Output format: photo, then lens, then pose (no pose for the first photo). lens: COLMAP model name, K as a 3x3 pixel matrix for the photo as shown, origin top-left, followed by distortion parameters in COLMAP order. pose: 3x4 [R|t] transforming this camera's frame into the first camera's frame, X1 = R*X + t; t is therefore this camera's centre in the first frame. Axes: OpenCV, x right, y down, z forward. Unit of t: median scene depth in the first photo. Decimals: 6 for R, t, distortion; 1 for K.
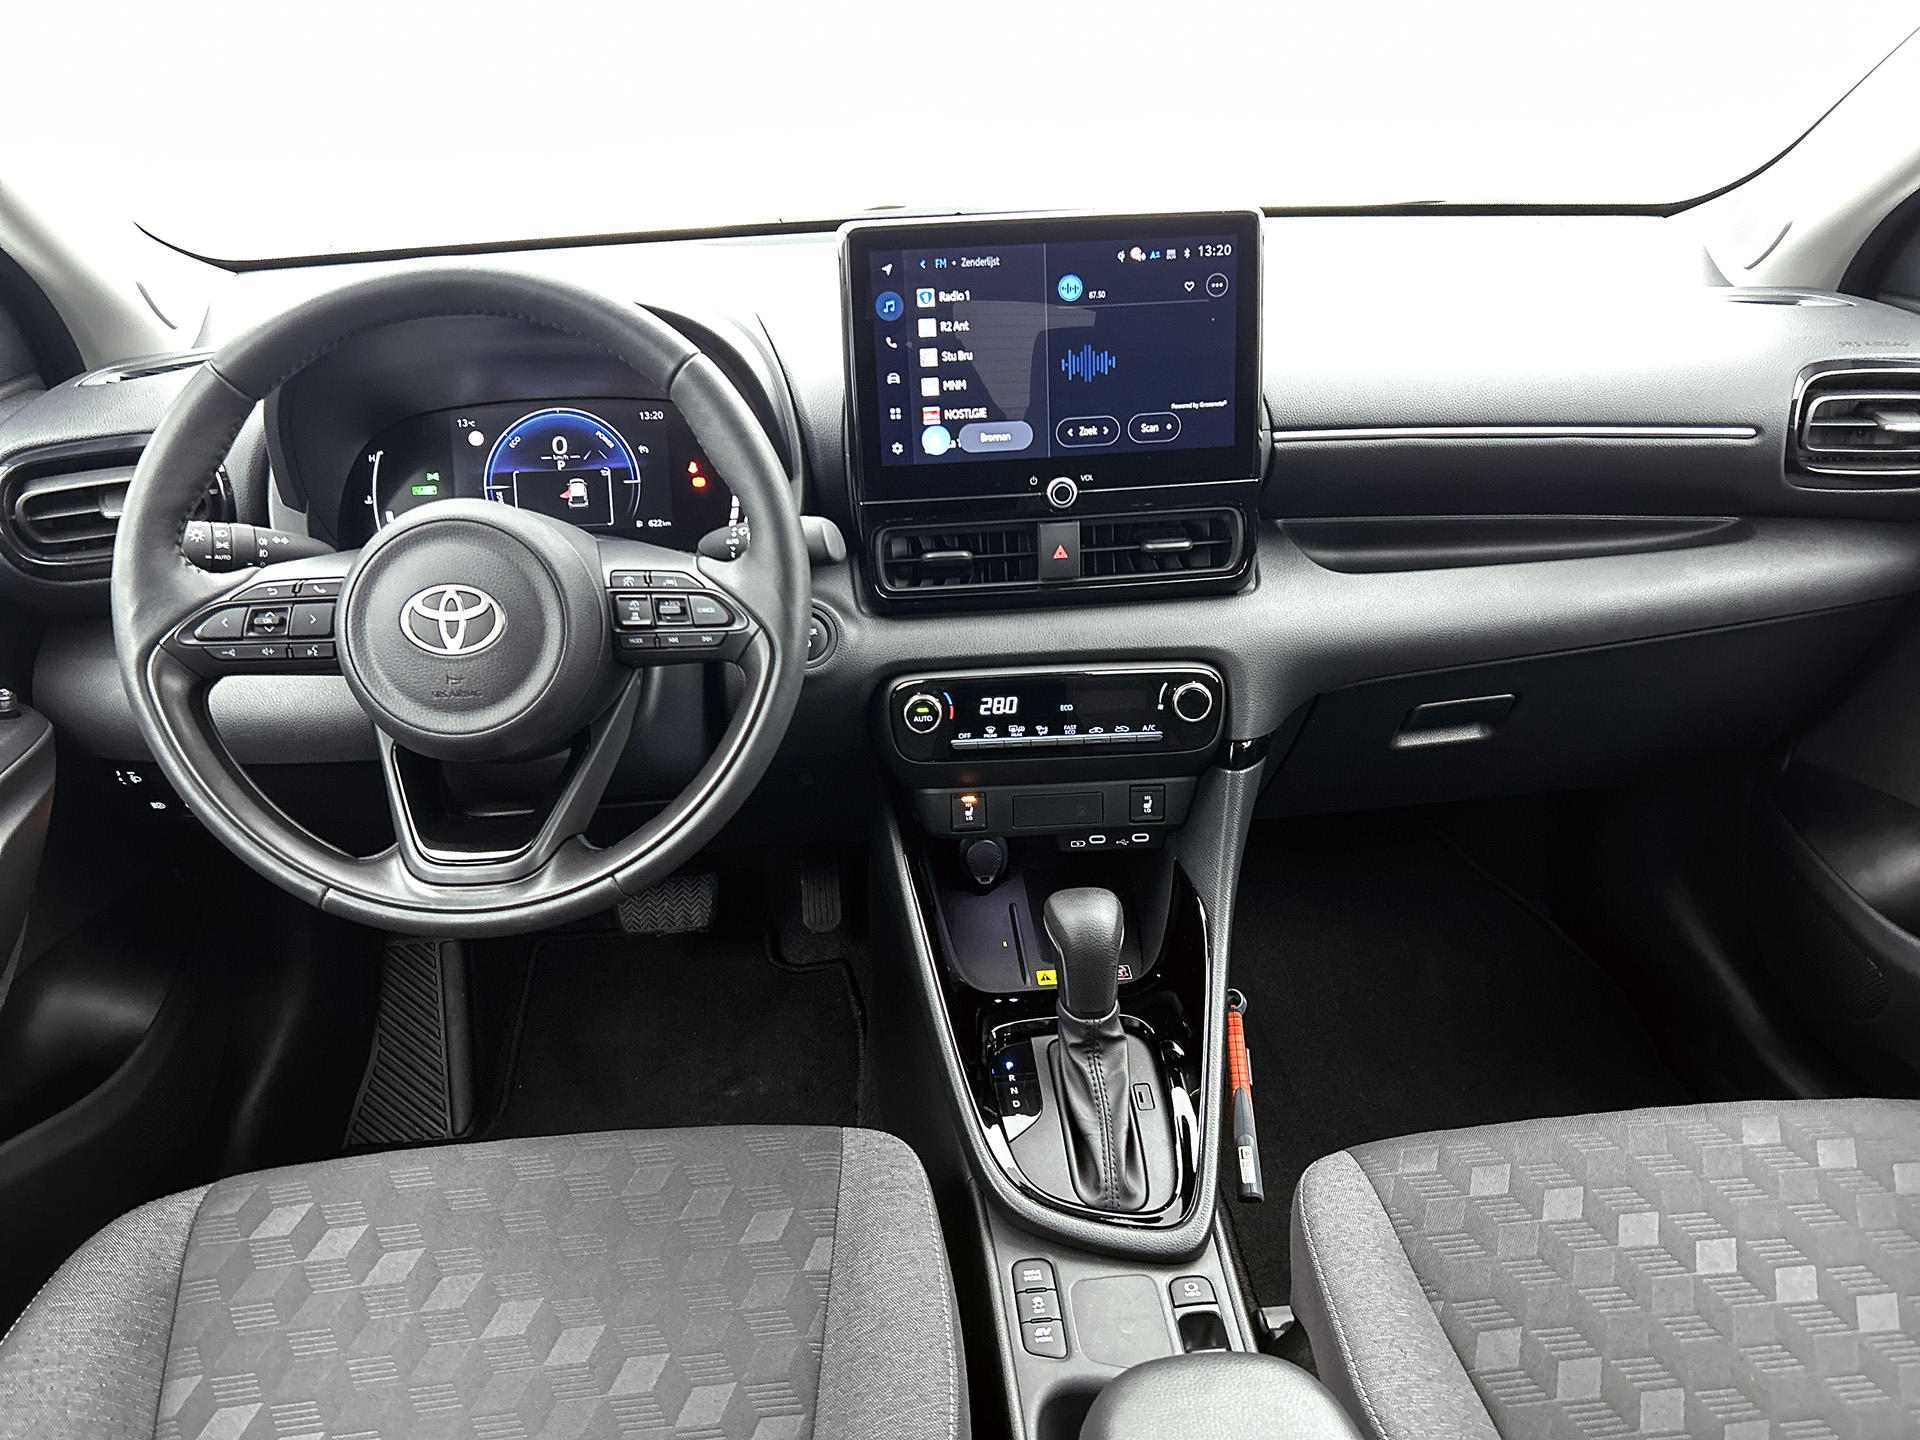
lens RADIAL K [[1452.8, 0, 950.6], [0, 1452.8, 723.3], [0, 0, 1]] dist [0.028644, -0.033760]
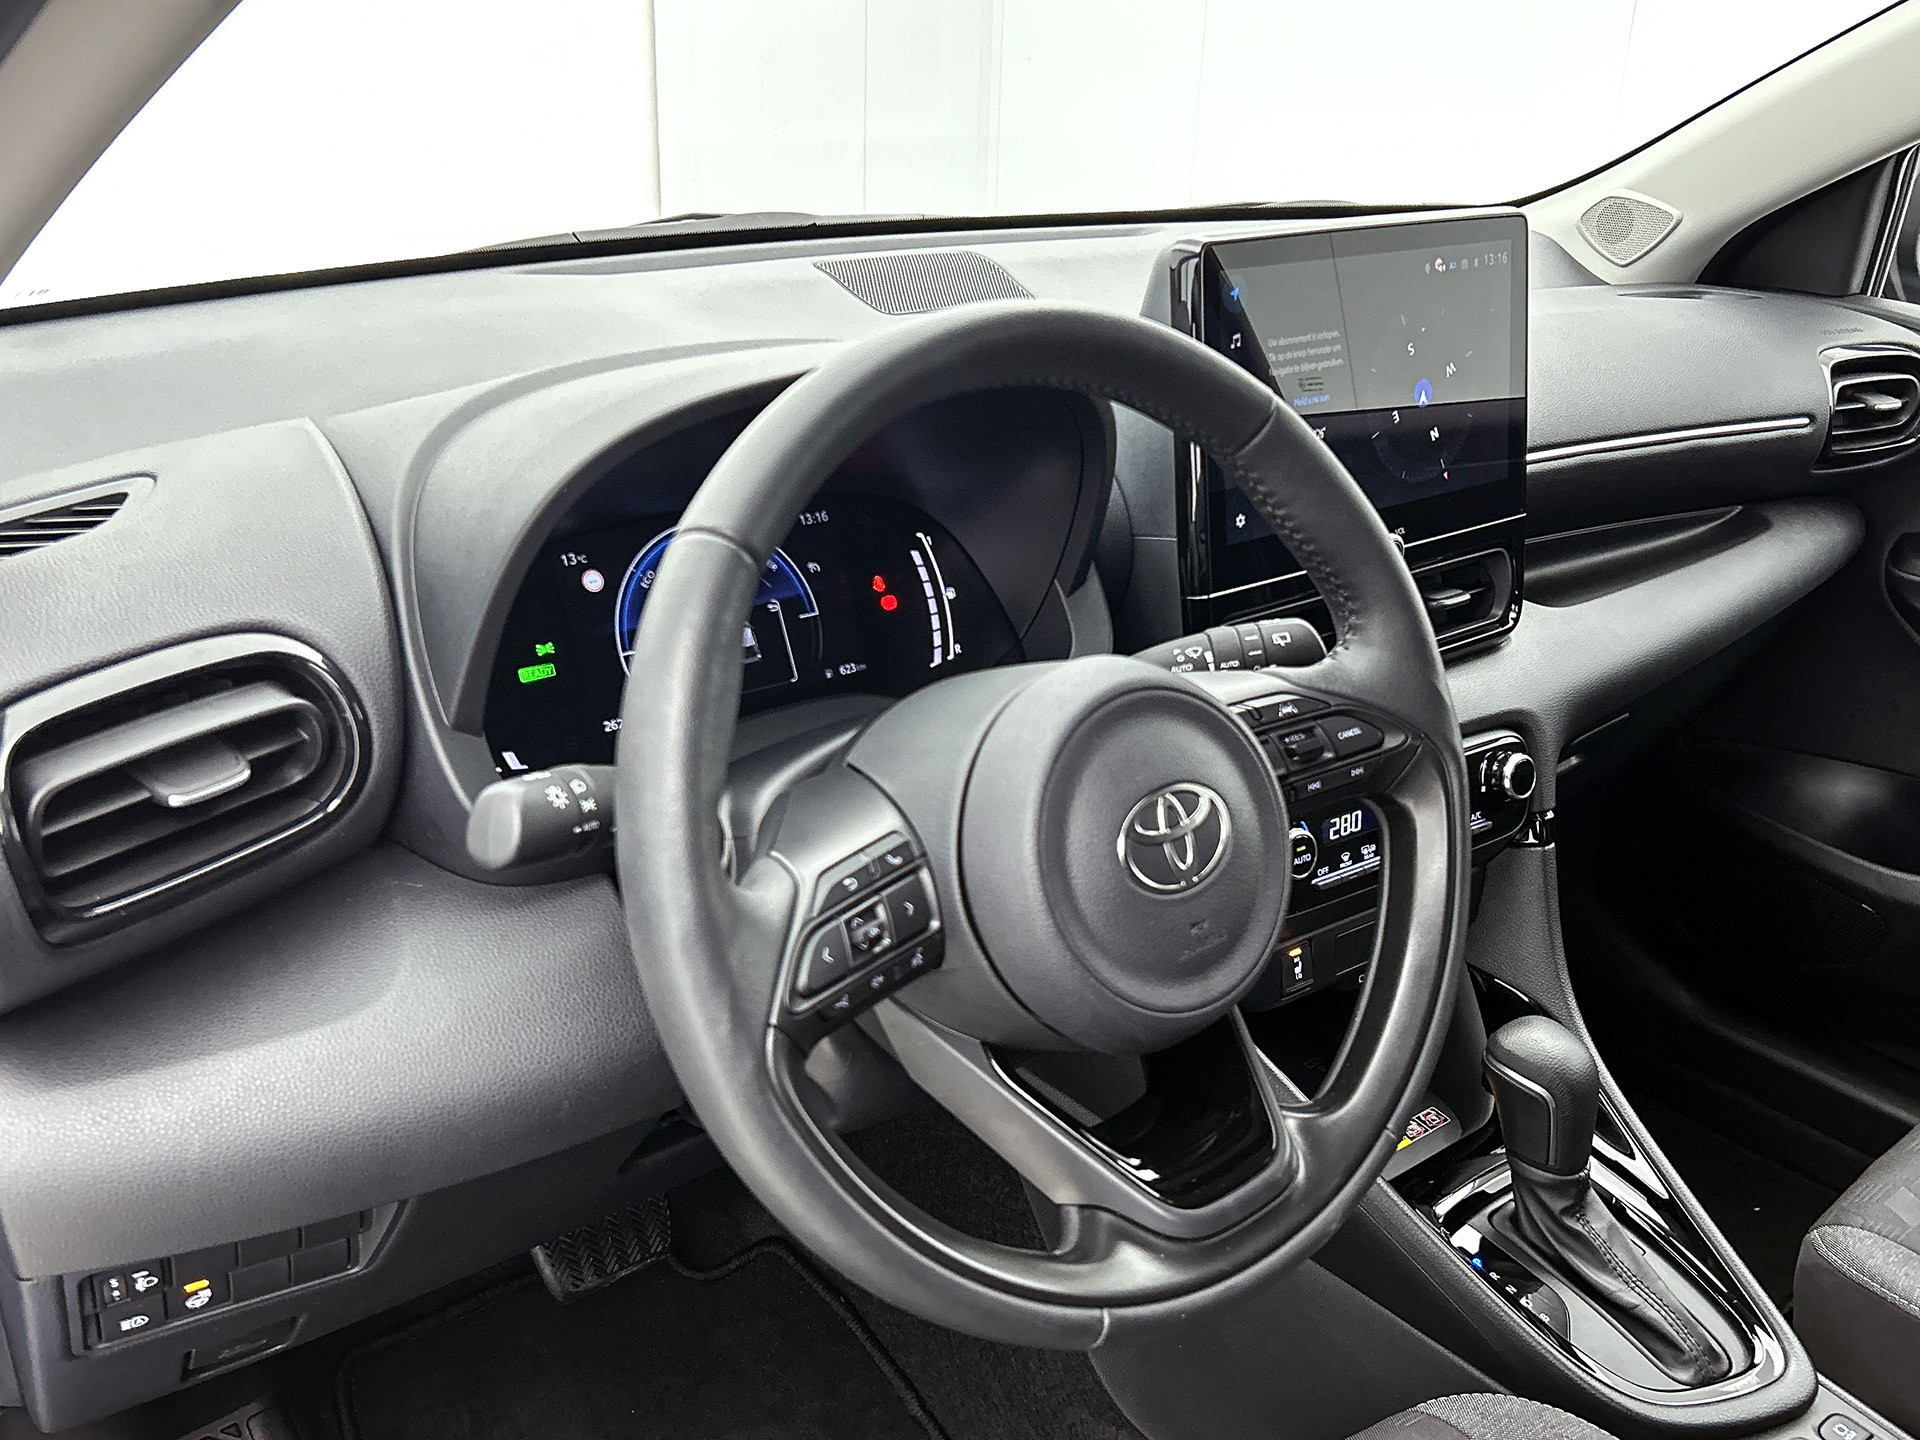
lens RADIAL K [[1712.5, 0, 961.9], [0, 1712.5, 721.5], [0, 0, 1]] dist [0.041685, -0.060852]
pose [[0.836052, -0.165216, 0.523183, -0.627271], [0.197680, 0.980246, -0.006343, -0.103674], [-0.511800, 0.108726, 0.852197, 0.299008]]
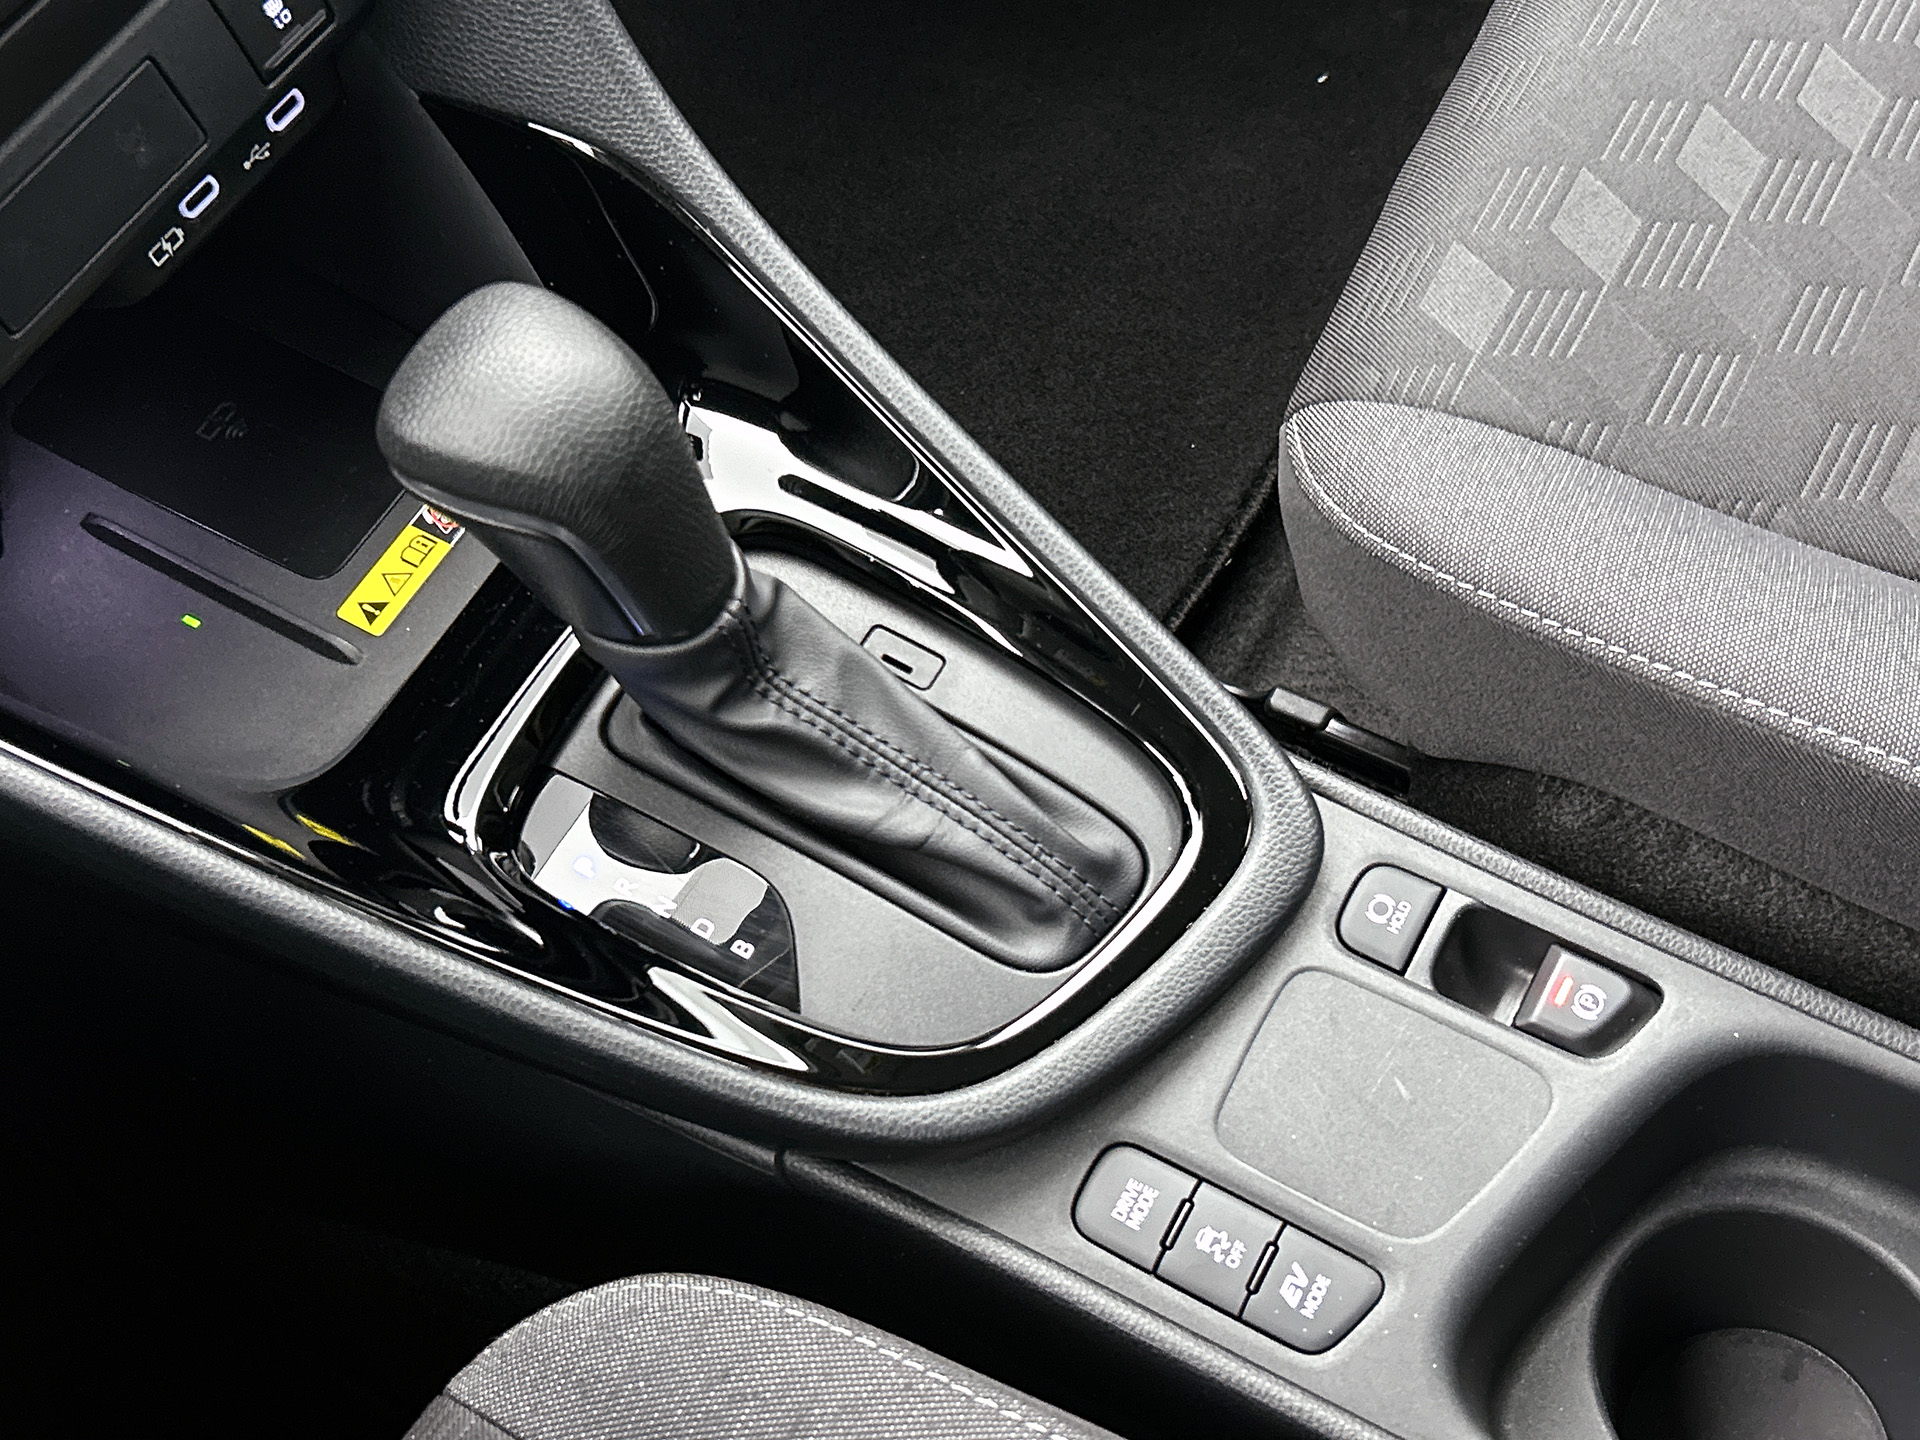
lens RADIAL K [[2184.8, 0, 976.1], [0, 2184.8, 738.4], [0, 0, 1]] dist [0.023122, 0.000000]
pose [[0.568663, -0.732670, 0.373922, -0.078406], [0.480373, 0.664806, 0.572079, -0.040198], [-0.667731, -0.145698, 0.730005, 0.544953]]
